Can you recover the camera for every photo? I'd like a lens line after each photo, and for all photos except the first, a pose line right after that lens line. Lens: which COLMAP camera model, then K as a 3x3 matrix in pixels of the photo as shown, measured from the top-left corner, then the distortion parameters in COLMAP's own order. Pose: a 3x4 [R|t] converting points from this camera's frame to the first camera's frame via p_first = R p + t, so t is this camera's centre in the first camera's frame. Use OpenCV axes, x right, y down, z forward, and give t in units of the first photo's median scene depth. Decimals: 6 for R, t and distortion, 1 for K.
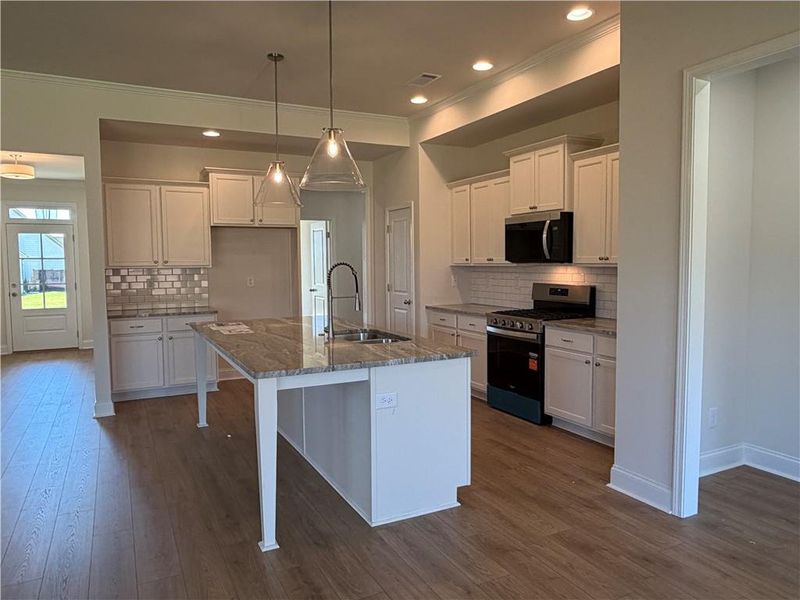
lens RADIAL K [[561.2, 0, 400.0], [0, 561.2, 300.0], [0, 0, 1]] dist [-0.005750, -0.001942]
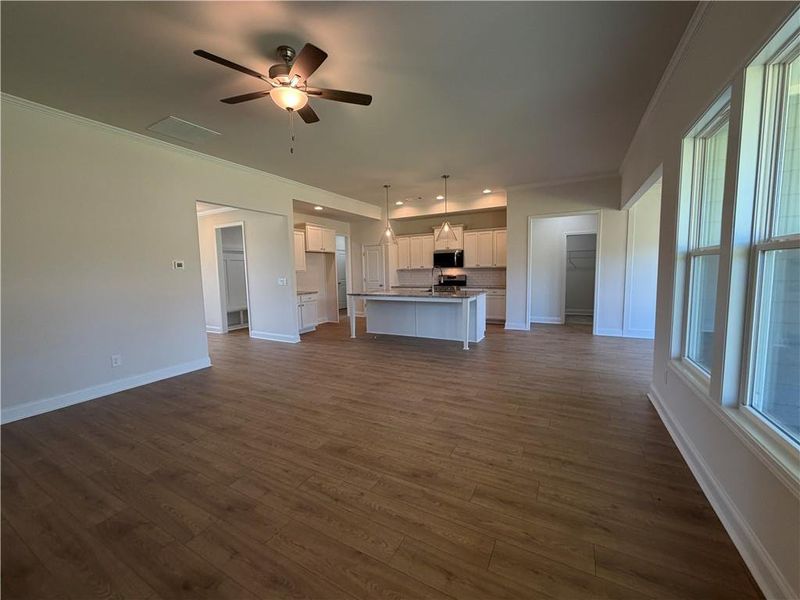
lens RADIAL K [[318.3, 0, 397.4], [0, 318.3, 299.6], [0, 0, 1]] dist [0.000405, -0.000078]
pose [[0.825913, -0.060921, 0.560497, -0.776759], [0.053006, 0.998132, 0.030381, 0.030004], [-0.561301, 0.004618, 0.827599, -0.169055]]
